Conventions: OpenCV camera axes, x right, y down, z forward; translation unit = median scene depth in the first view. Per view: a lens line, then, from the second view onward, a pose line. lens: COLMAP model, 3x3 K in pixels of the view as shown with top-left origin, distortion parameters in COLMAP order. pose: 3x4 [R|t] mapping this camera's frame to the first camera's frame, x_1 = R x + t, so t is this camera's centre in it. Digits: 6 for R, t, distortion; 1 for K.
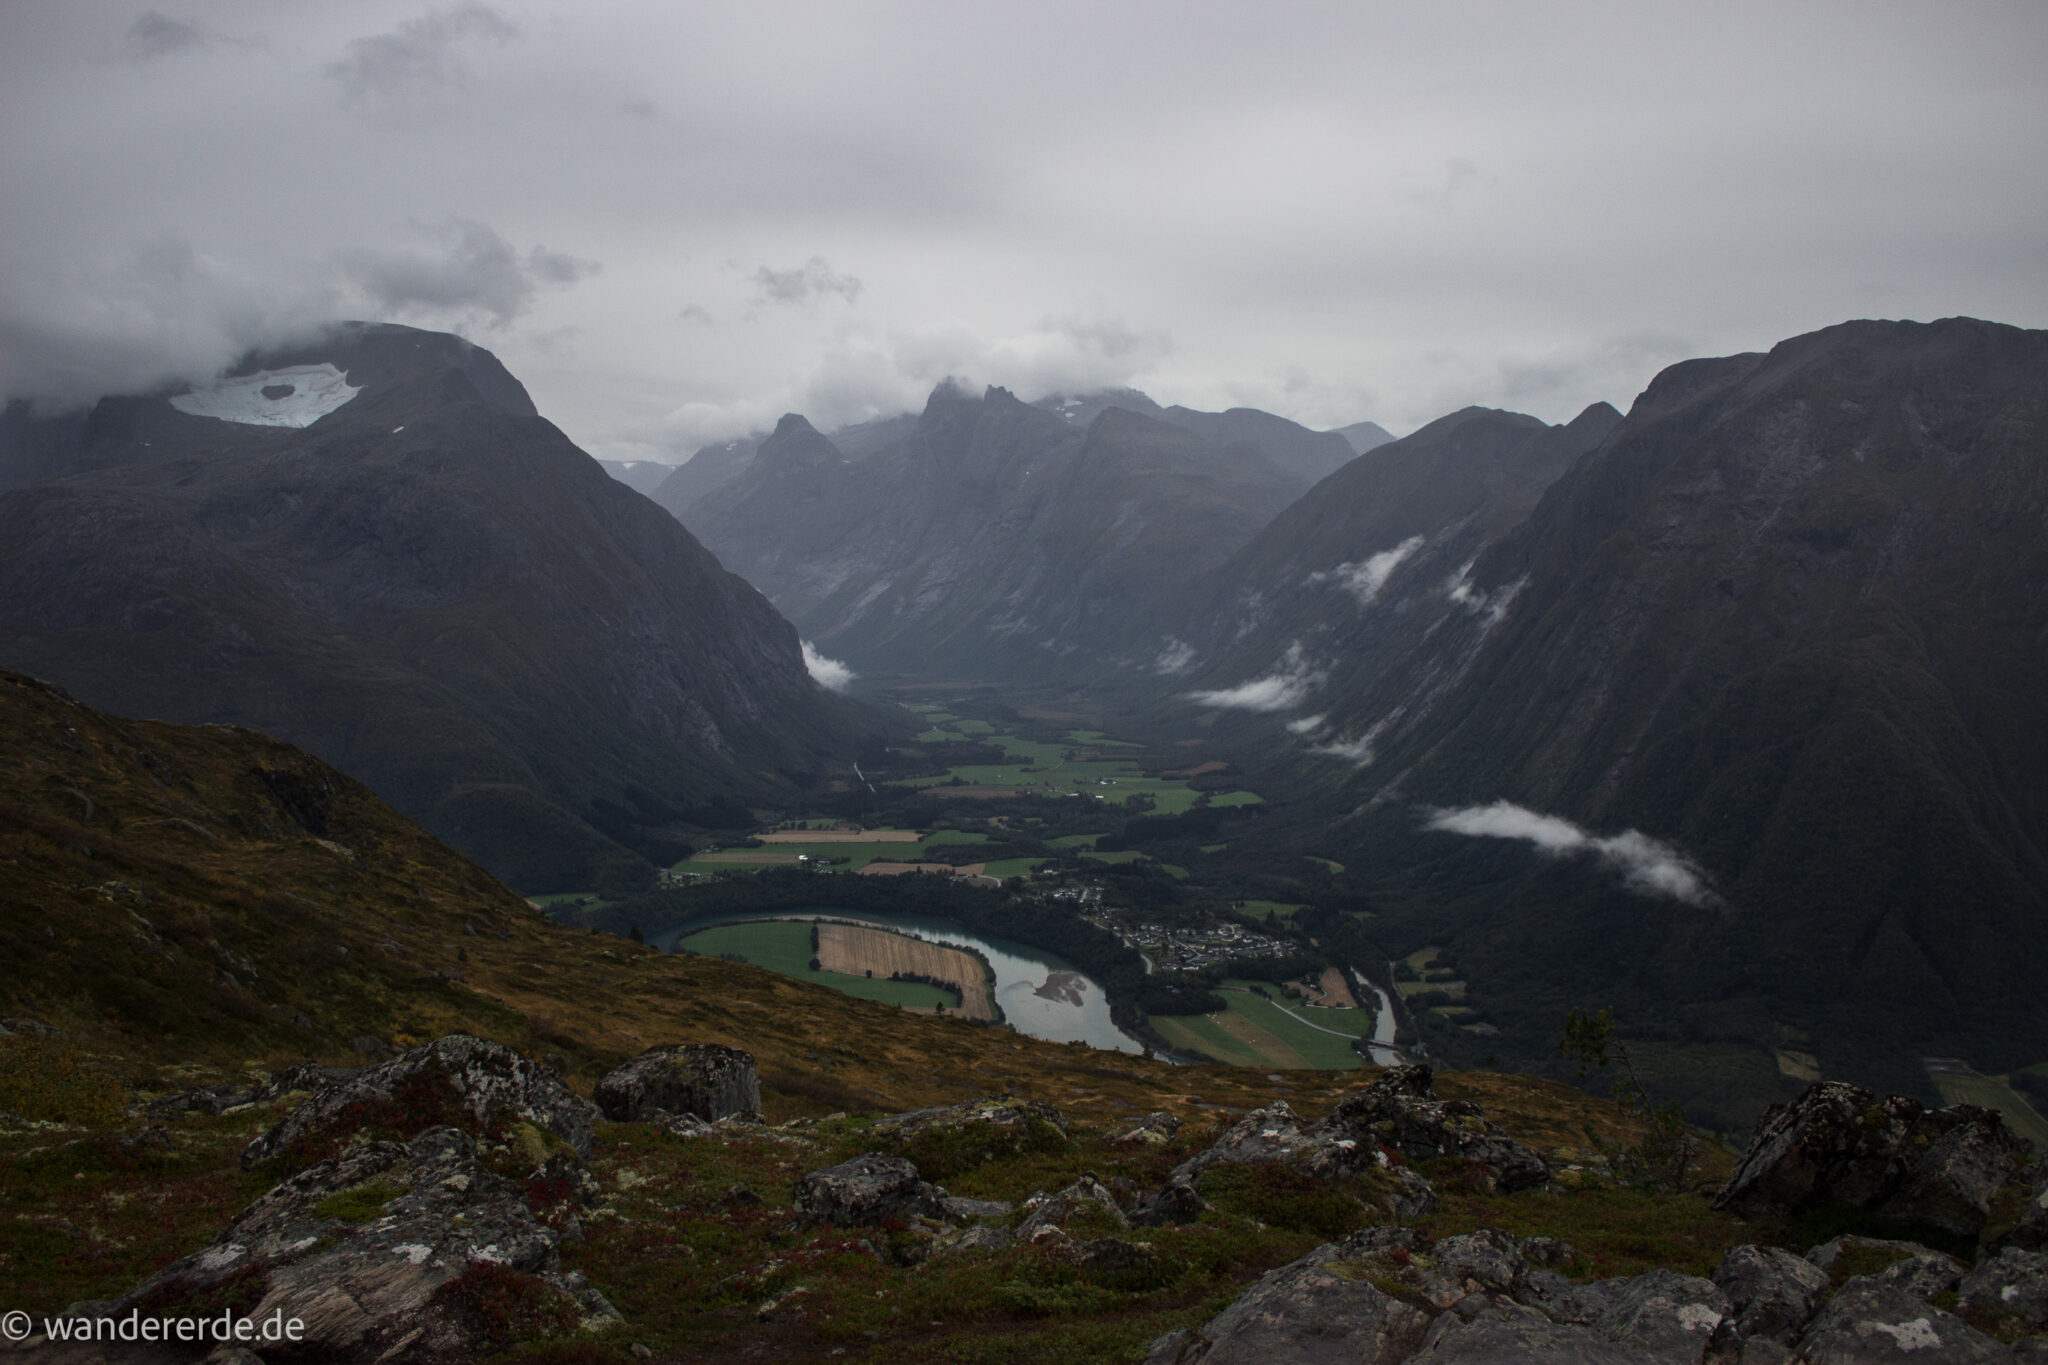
lens RADIAL K [[1795.2, 0, 1004.1], [0, 1795.2, 689.5], [0, 0, 1]] dist [-0.145741, 0.141321]
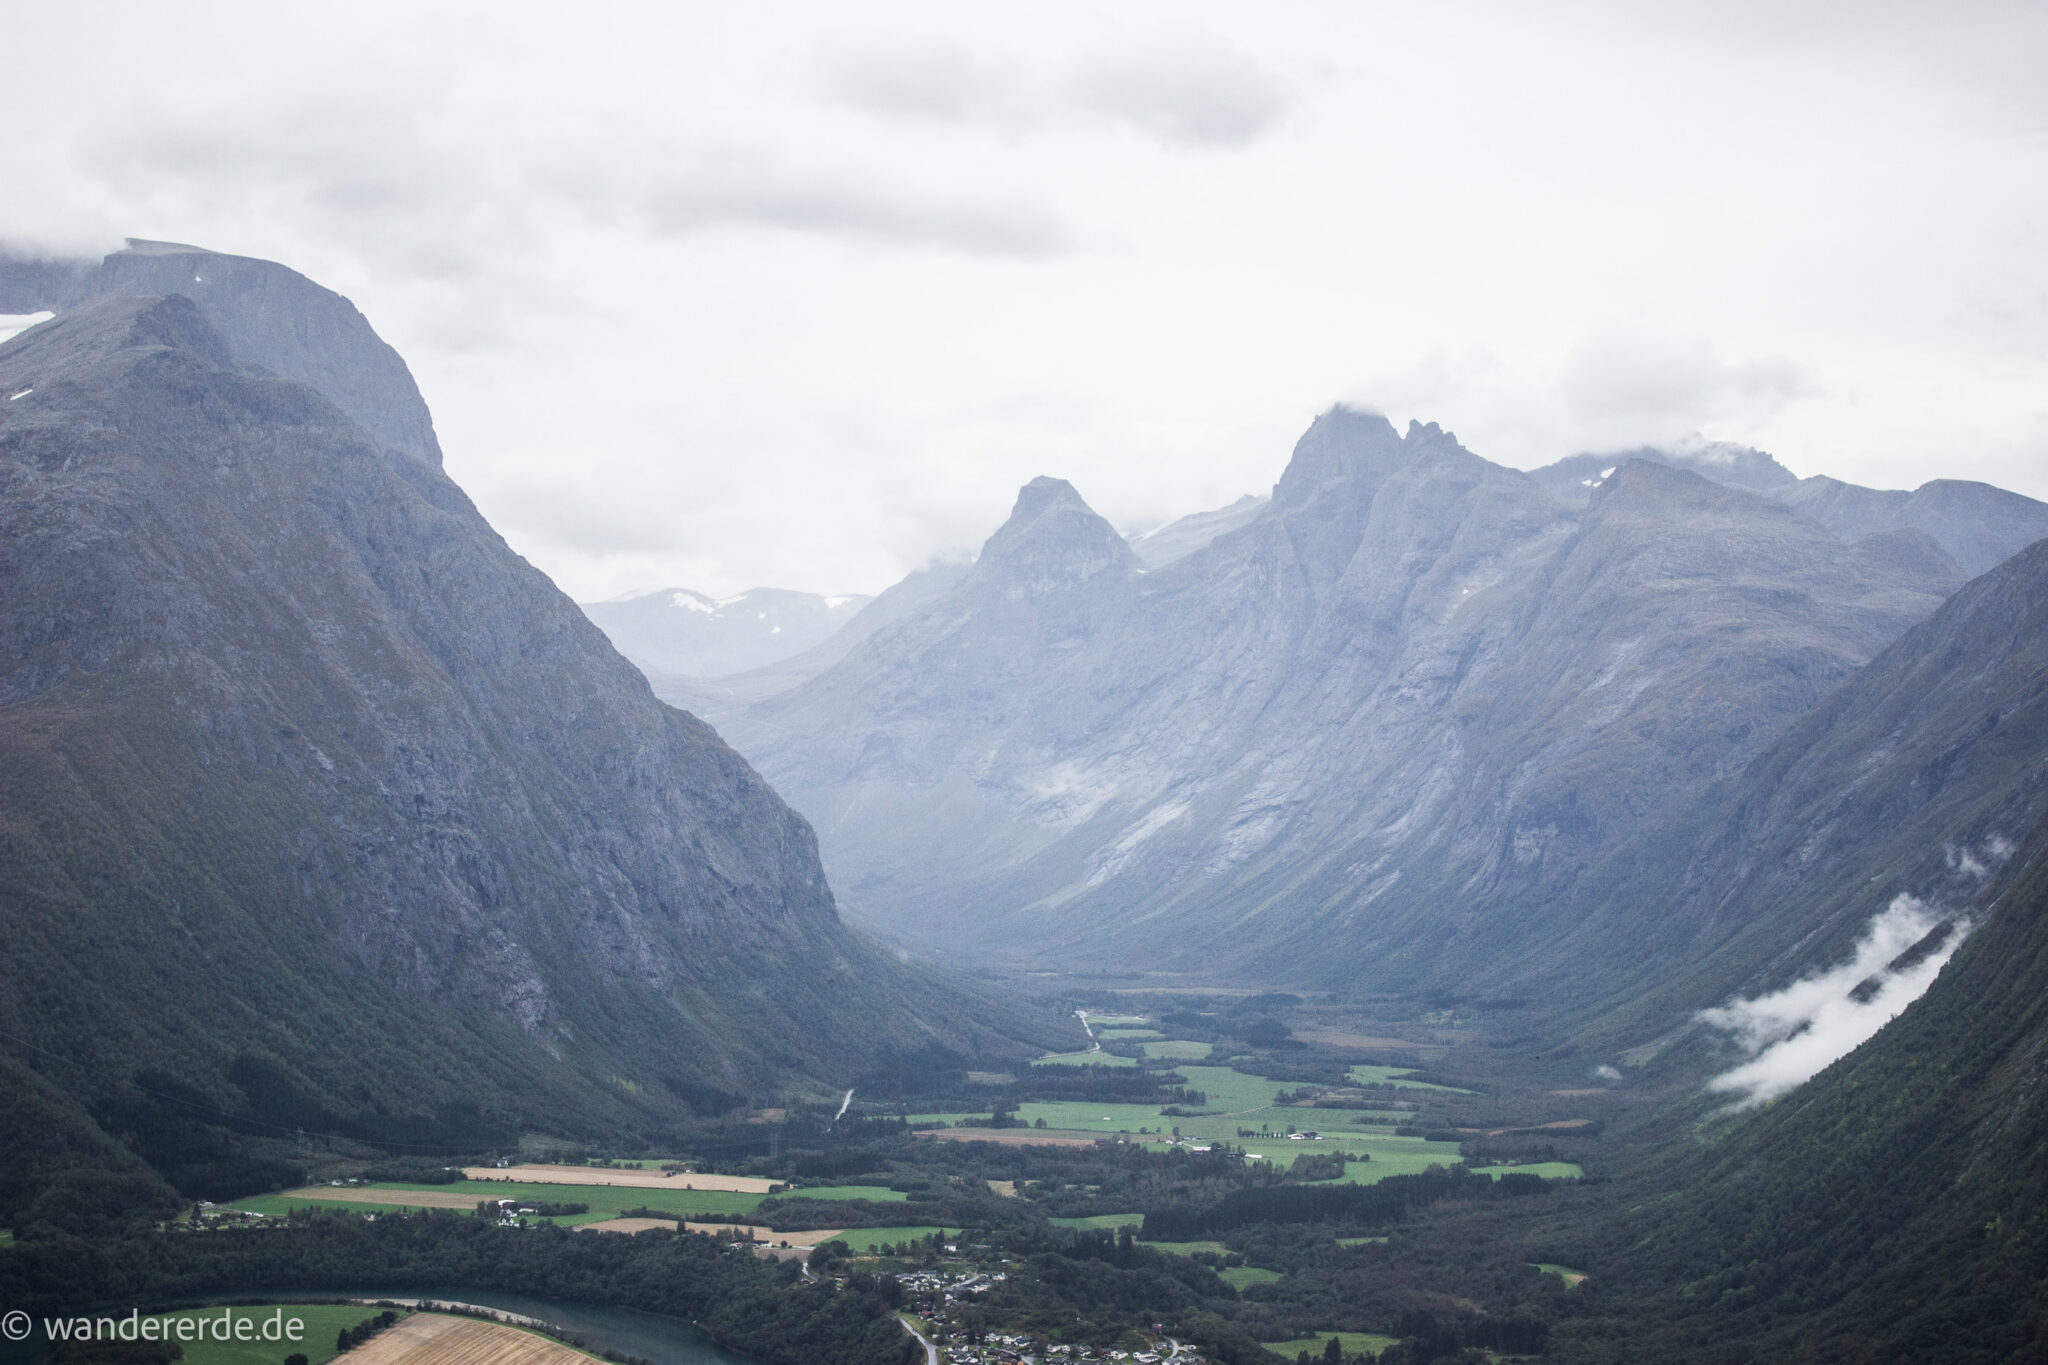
lens RADIAL K [[3539.0, 0, 1027.3], [0, 3539.0, 649.5], [0, 0, 1]] dist [0.009651, 0.000000]
pose [[0.980820, 0.028993, -0.192748, 0.161603], [-0.053481, 0.990954, -0.123088, 0.042910], [0.187436, 0.131035, 0.973498, 0.051072]]
